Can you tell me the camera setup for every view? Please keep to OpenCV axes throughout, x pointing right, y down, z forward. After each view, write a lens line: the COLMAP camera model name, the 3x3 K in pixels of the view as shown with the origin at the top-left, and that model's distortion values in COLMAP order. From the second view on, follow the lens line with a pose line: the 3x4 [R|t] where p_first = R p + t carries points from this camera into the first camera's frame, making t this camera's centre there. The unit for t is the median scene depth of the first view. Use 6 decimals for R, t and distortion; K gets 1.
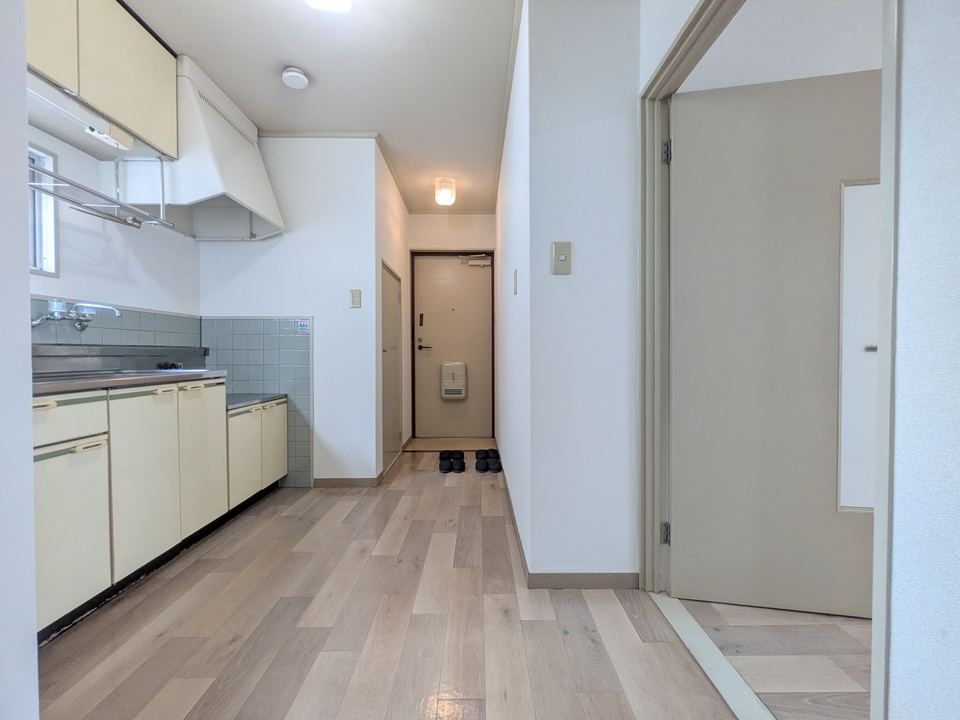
lens RADIAL K [[382.1, 0, 483.2], [0, 382.1, 359.5], [0, 0, 1]] dist [0.000568, -0.000557]
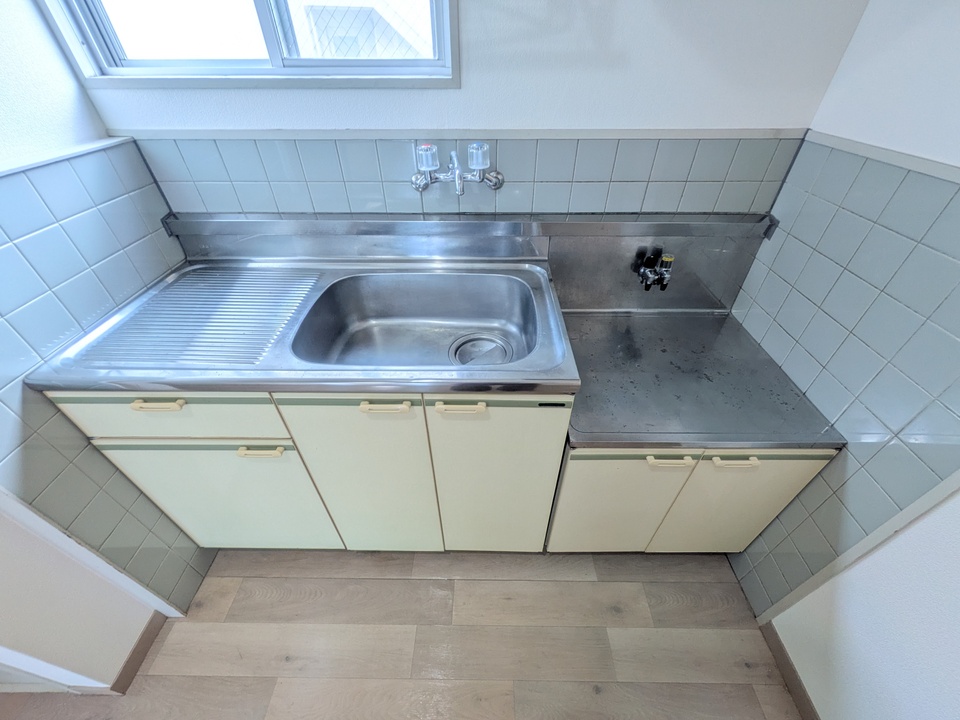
lens RADIAL K [[382.1, 0, 483.2], [0, 382.1, 359.5], [0, 0, 1]] dist [0.000568, -0.000557]
pose [[-0.024584, 0.637324, -0.770203, -0.268975], [-0.016297, 0.770078, 0.637741, -0.155623], [0.999565, 0.028230, -0.008545, 0.620595]]
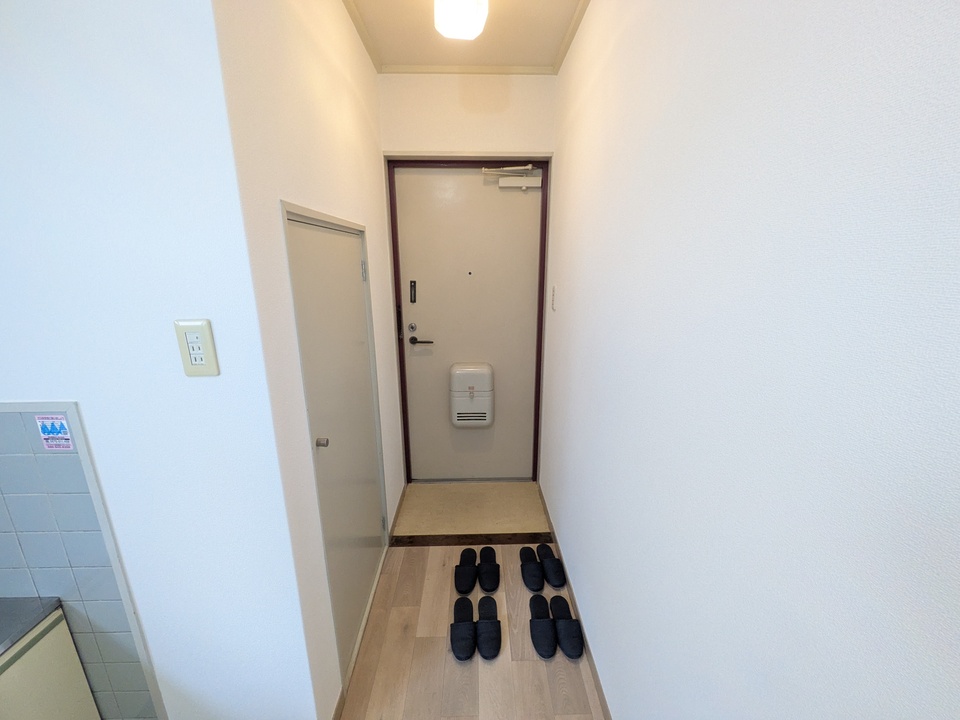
lens RADIAL K [[382.1, 0, 483.2], [0, 382.1, 359.5], [0, 0, 1]] dist [0.000568, -0.000557]
pose [[0.999969, -0.000770, 0.007839, -0.091804], [-0.001115, 0.971367, 0.237582, -0.204132], [-0.007798, -0.237583, 0.971336, 0.624817]]
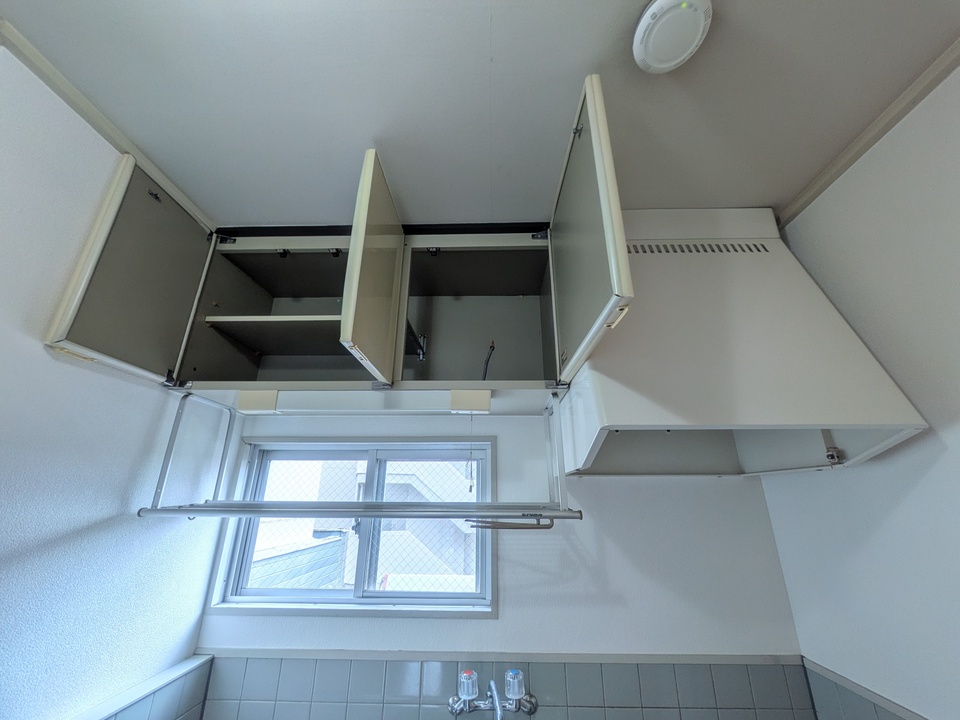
lens RADIAL K [[382.1, 0, 483.2], [0, 382.1, 359.5], [0, 0, 1]] dist [0.000568, -0.000557]
pose [[-0.045622, -0.339661, -0.939441, -0.188068], [-0.020844, 0.940539, -0.339045, -0.245519], [0.998741, 0.004114, -0.049989, 0.596353]]
